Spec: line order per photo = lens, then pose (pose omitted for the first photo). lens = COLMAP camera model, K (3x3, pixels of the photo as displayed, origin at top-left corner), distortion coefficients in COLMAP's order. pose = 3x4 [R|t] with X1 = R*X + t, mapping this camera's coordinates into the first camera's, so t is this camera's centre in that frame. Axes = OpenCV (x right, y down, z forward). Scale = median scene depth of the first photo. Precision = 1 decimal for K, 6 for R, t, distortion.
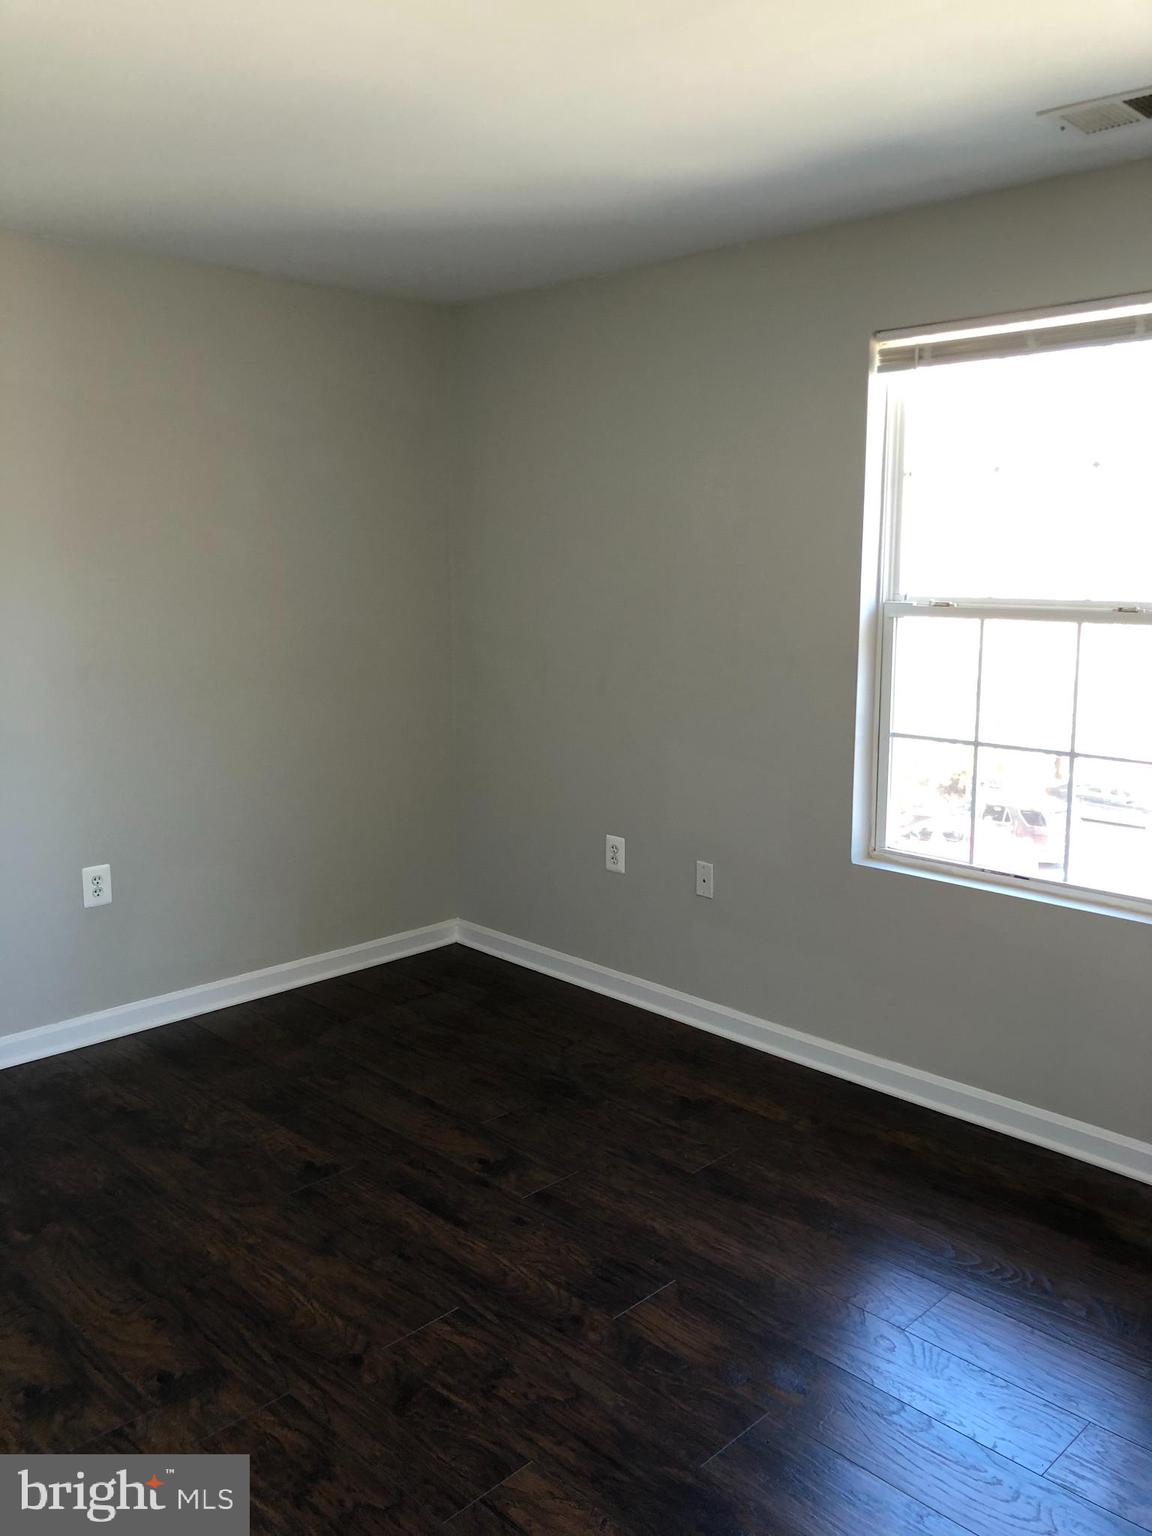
lens RADIAL K [[1271.2, 0, 570.4], [0, 1271.2, 765.5], [0, 0, 1]] dist [0.045835, -0.007257]
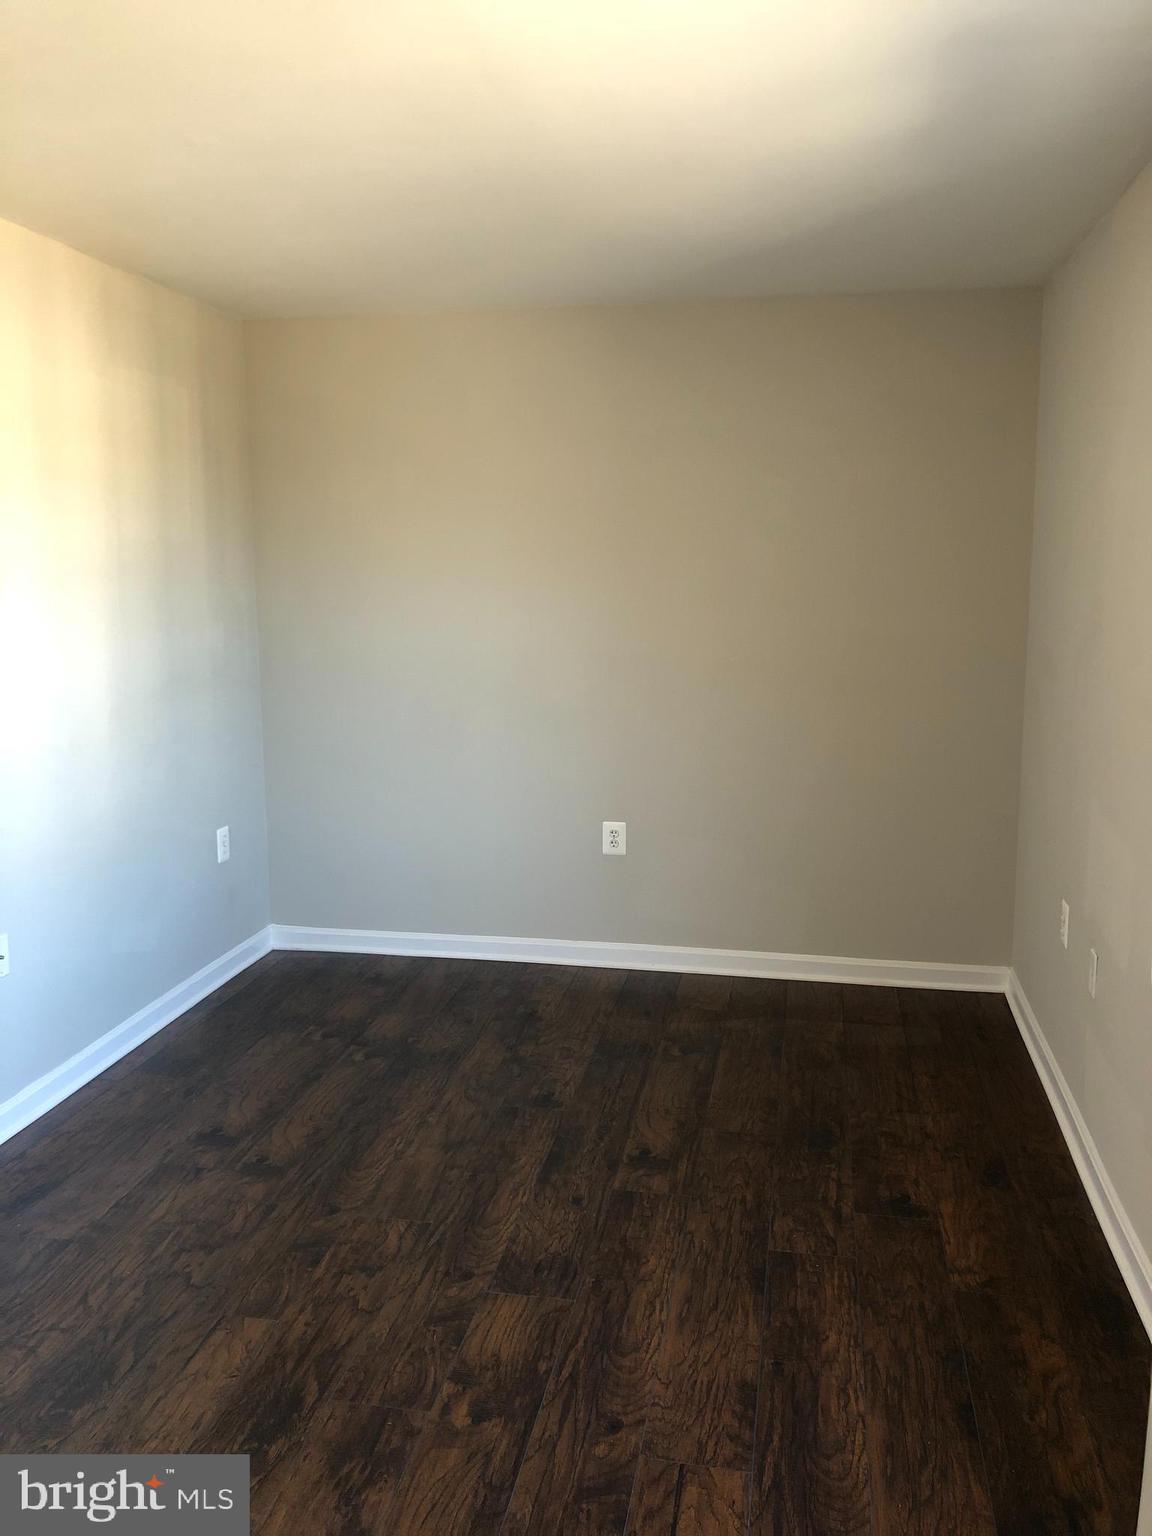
lens RADIAL K [[1271.2, 0, 569.6], [0, 1271.2, 758.5], [0, 0, 1]] dist [0.045835, -0.007257]
pose [[0.568629, 0.130821, -0.812125, 0.637430], [-0.138280, 0.988426, 0.062400, -0.054919], [0.810888, 0.076818, 0.580137, 0.303275]]
